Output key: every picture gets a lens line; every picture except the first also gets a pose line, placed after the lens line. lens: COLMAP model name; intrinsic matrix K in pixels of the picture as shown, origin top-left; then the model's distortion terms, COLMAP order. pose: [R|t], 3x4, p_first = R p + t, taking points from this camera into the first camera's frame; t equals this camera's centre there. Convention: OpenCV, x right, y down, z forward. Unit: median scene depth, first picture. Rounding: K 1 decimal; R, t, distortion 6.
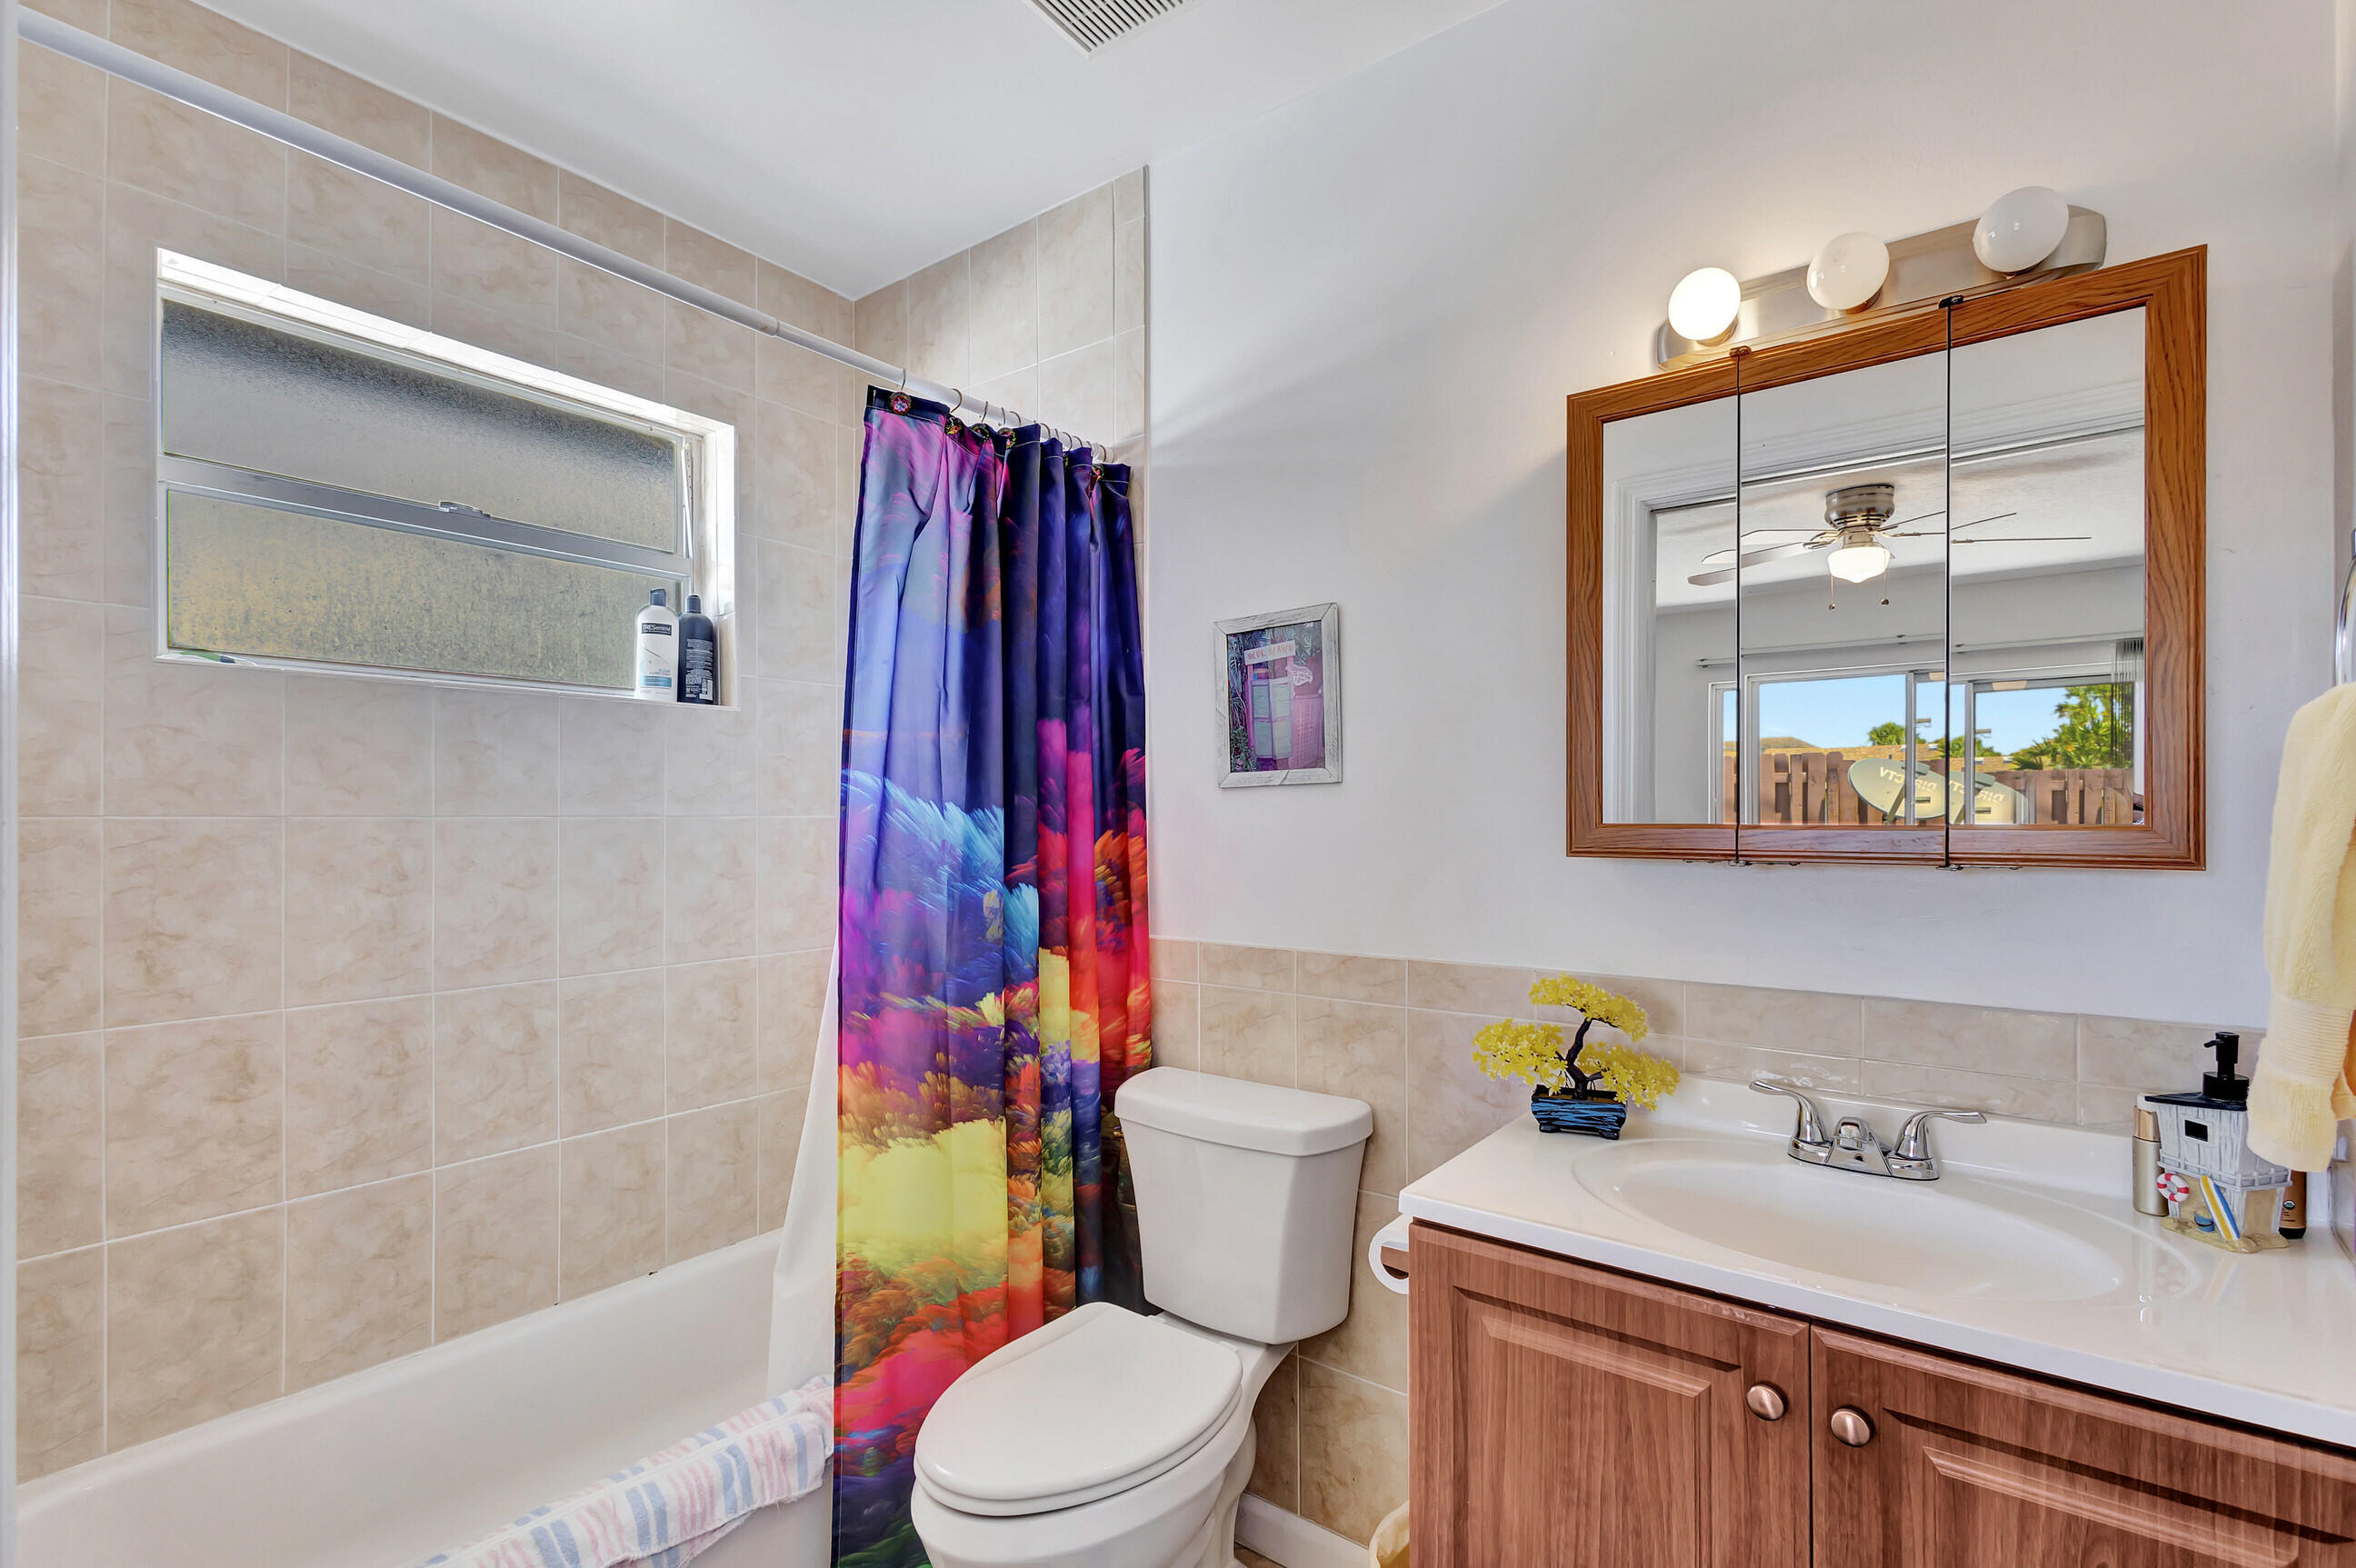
lens RADIAL K [[1098.9, 0, 1175.6], [0, 1098.9, 811.5], [0, 0, 1]] dist [-0.000832, -0.000623]
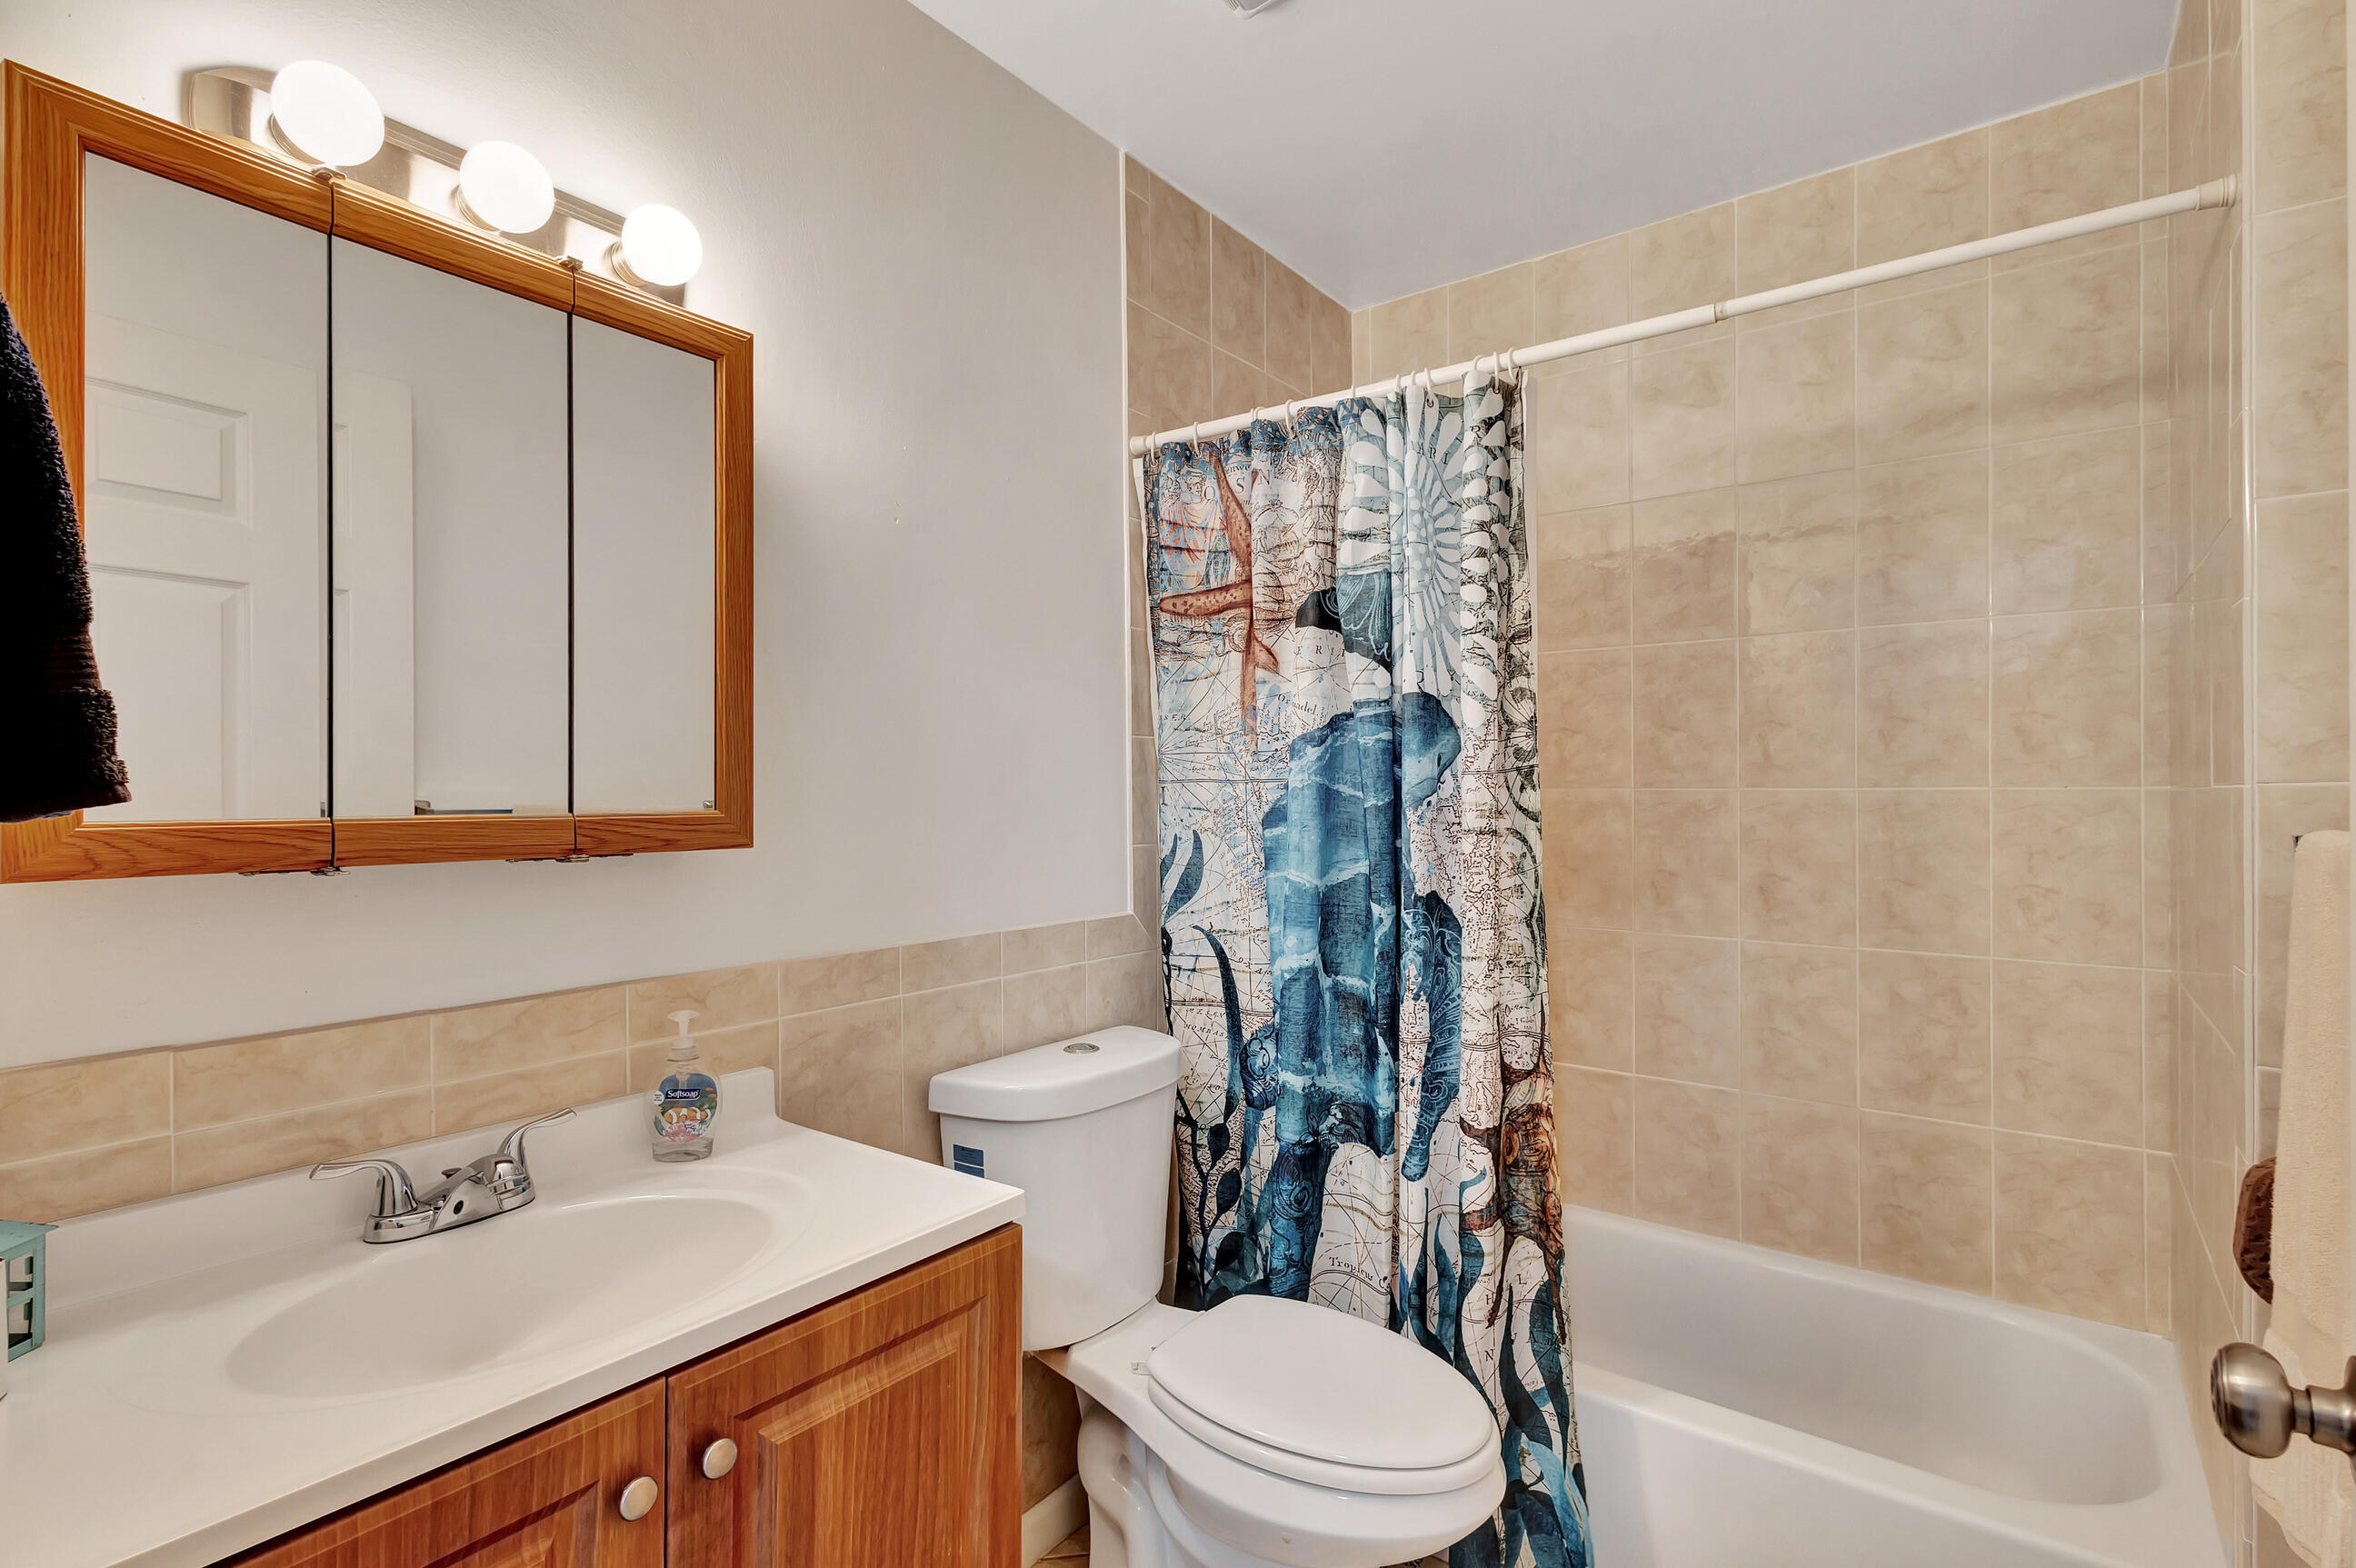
lens RADIAL K [[1098.9, 0, 1175.6], [0, 1098.9, 811.5], [0, 0, 1]] dist [-0.000832, -0.000623]
pose [[-0.015454, -0.013943, 0.999783, -0.289340], [-0.006730, 0.999882, 0.013840, -0.007438], [-0.999858, -0.006515, -0.015546, 0.542634]]
